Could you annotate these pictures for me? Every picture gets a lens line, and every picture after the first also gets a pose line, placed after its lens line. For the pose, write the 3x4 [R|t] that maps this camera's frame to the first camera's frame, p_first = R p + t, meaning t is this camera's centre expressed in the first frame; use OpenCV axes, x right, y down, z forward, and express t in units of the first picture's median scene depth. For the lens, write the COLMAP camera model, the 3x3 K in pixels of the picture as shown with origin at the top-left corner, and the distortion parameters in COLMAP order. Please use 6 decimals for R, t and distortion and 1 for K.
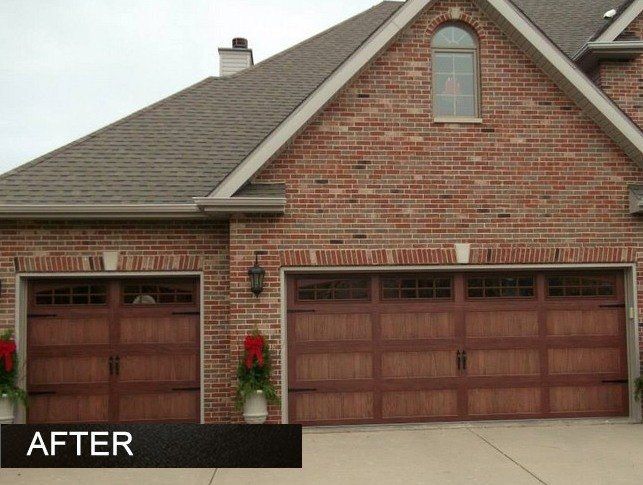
lens RADIAL K [[630.3, 0, 341.6], [0, 630.3, 238.3], [0, 0, 1]] dist [-0.017093, 0.078603]
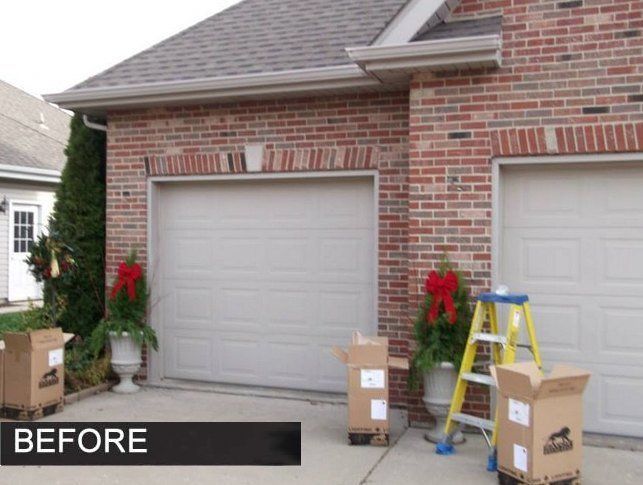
lens RADIAL K [[630.3, 0, 341.6], [0, 630.3, 238.3], [0, 0, 1]] dist [-0.017093, 0.078603]
pose [[0.908976, 0.020408, -0.416349, 0.022242], [0.032258, 0.992362, 0.119067, 0.044625], [0.415599, -0.121659, 0.901375, 0.389597]]
